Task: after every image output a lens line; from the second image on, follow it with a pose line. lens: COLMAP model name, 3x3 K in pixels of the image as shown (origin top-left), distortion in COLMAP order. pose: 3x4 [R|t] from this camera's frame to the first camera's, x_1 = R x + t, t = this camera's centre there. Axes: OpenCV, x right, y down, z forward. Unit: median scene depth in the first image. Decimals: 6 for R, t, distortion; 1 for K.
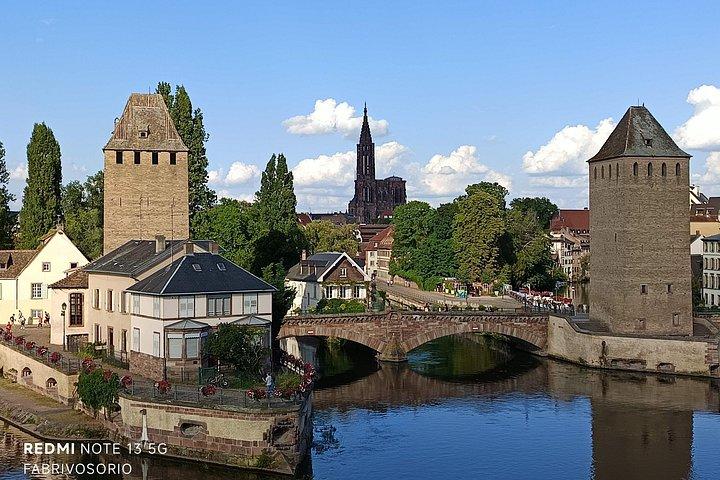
lens RADIAL K [[984.2, 0, 360.0], [0, 984.2, 240.0], [0, 0, 1]] dist [0.146710, -0.558112]
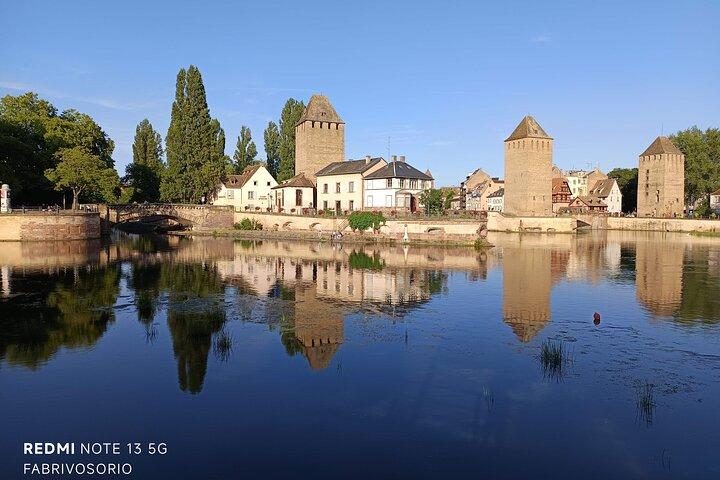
lens RADIAL K [[495.9, 0, 360.6], [0, 495.9, 229.9], [0, 0, 1]] dist [0.016078, -0.004249]
pose [[0.982652, 0.003596, 0.185422, -0.333454], [-0.010541, 0.999279, 0.036485, 0.093557], [-0.185157, -0.037807, 0.981981, -0.025770]]
